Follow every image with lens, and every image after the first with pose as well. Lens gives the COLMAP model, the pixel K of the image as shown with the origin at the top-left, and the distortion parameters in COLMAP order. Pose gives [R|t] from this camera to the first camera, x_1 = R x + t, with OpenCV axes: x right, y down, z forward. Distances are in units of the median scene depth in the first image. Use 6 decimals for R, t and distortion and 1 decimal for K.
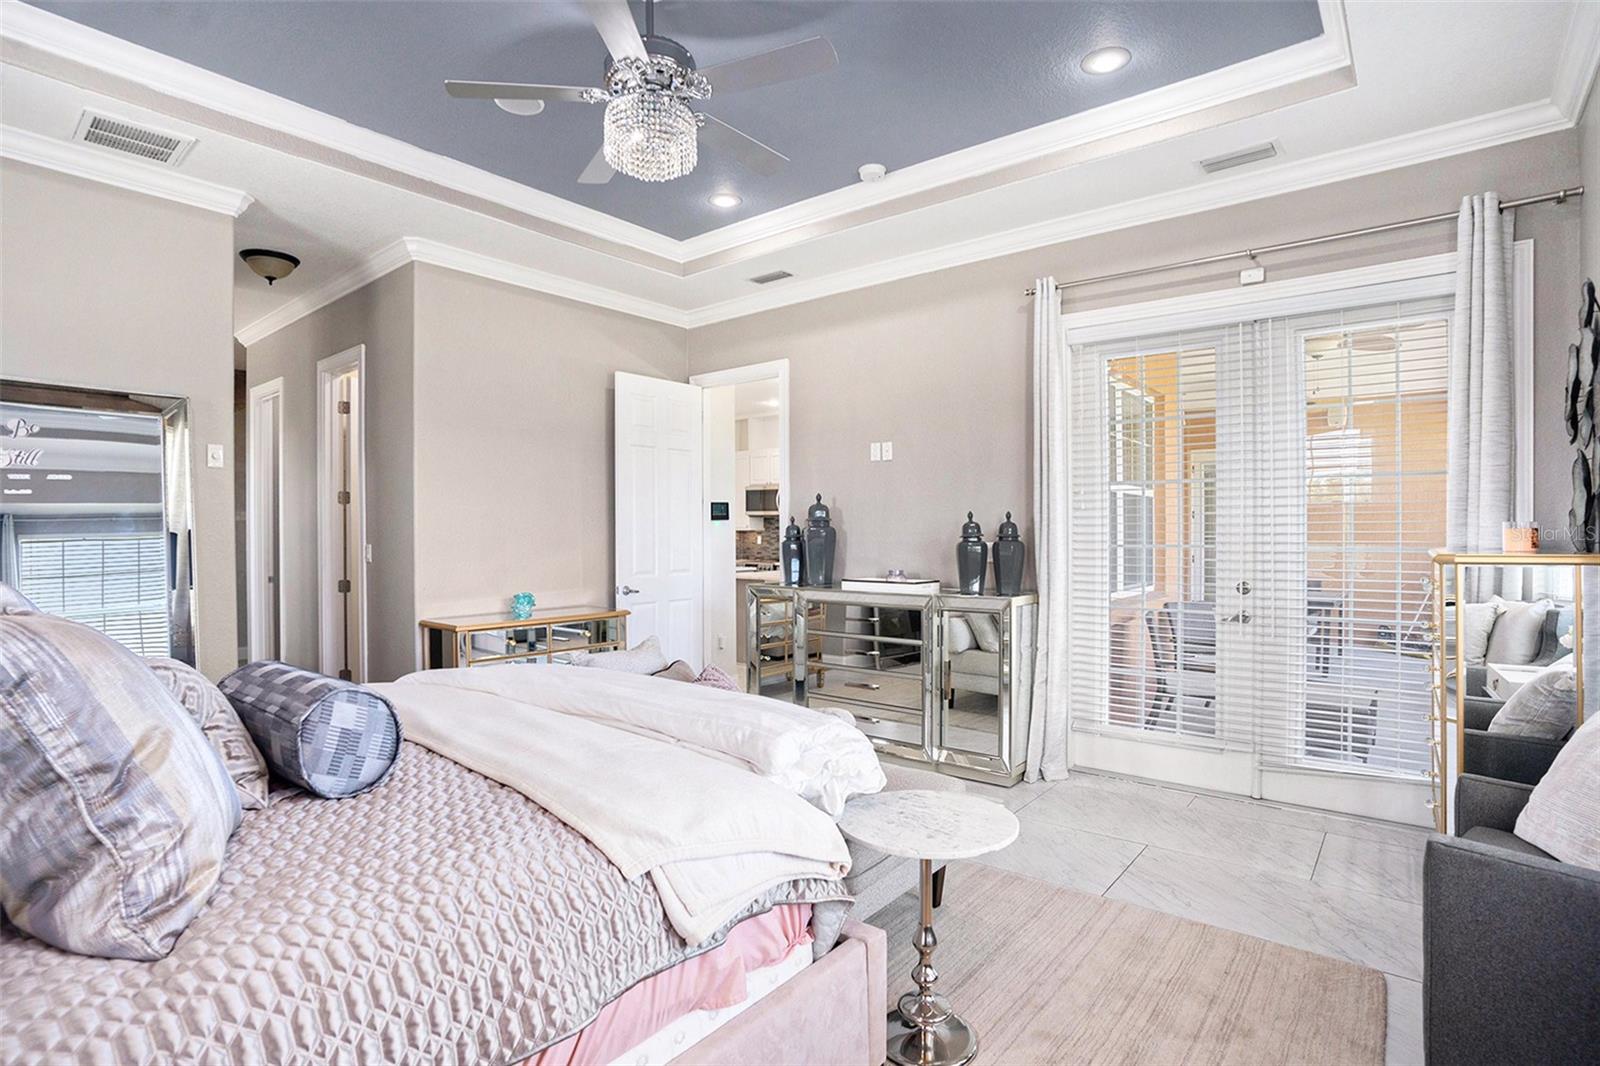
lens RADIAL K [[805.7, 0, 798.6], [0, 805.7, 537.8], [0, 0, 1]] dist [-0.015971, 0.000872]
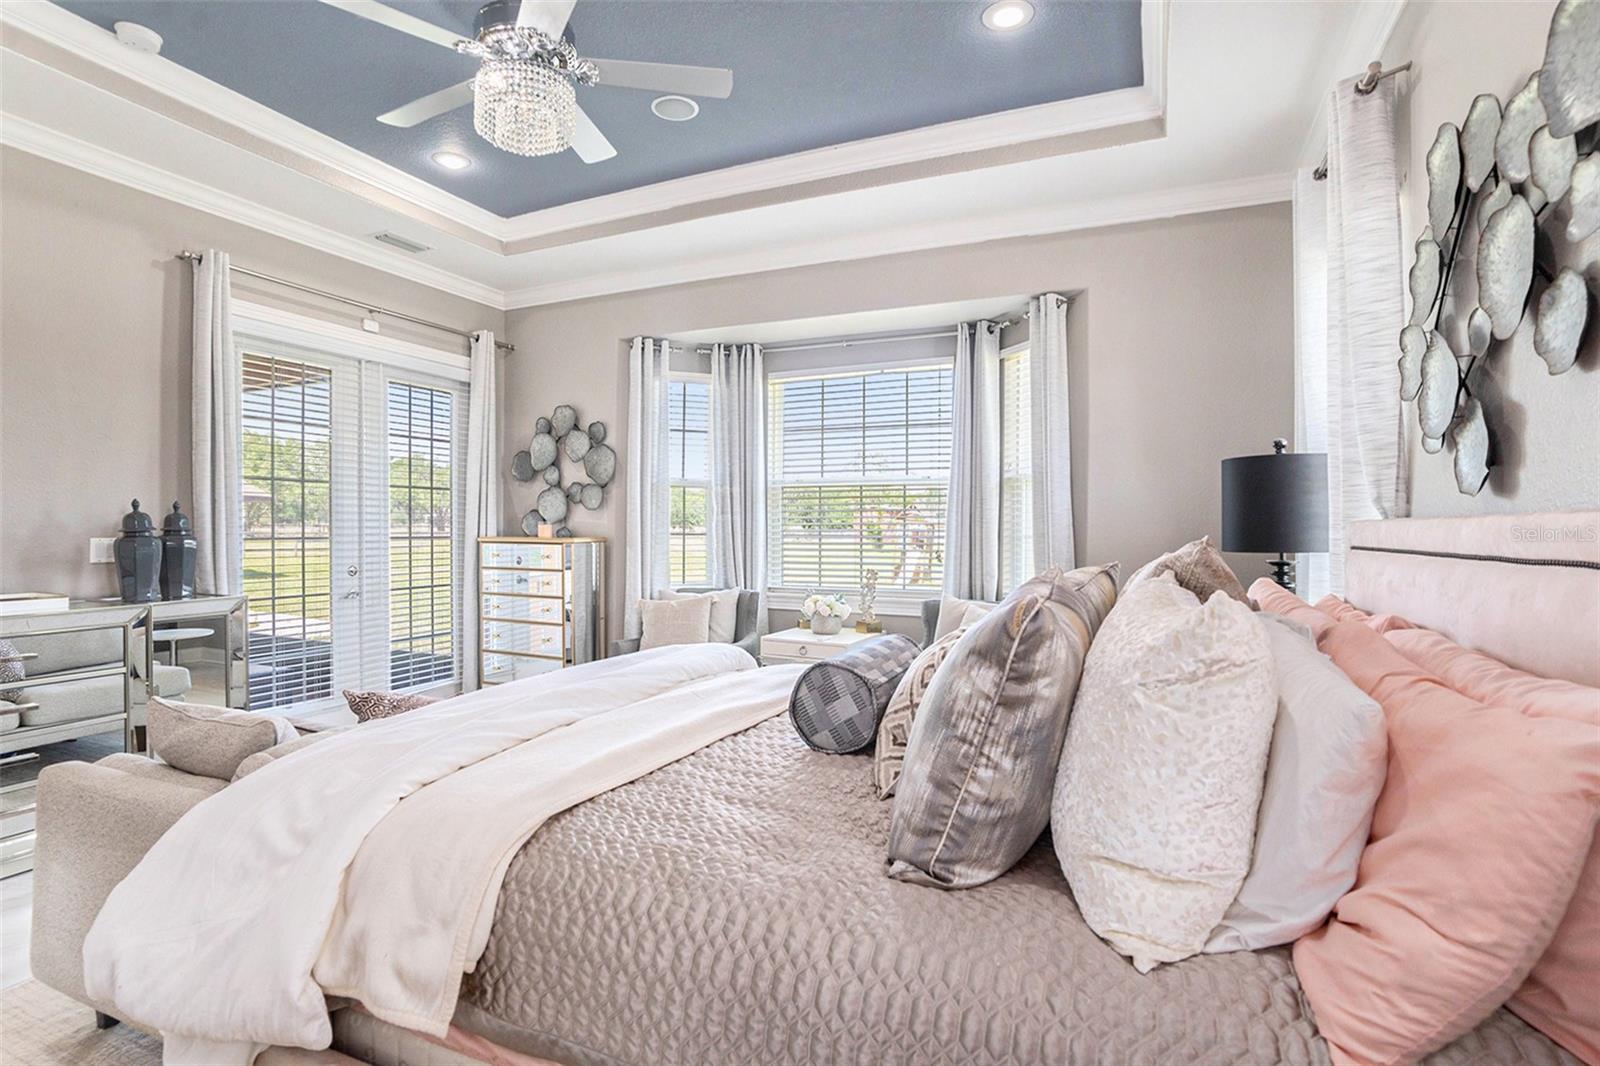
lens RADIAL K [[805.7, 0, 799.4], [0, 805.7, 523.3], [0, 0, 1]] dist [-0.015971, 0.000872]
pose [[-0.256695, 0.005799, 0.966475, -0.833448], [0.007444, 0.999964, -0.004023, -0.000738], [-0.966464, 0.006161, -0.256729, 0.656173]]
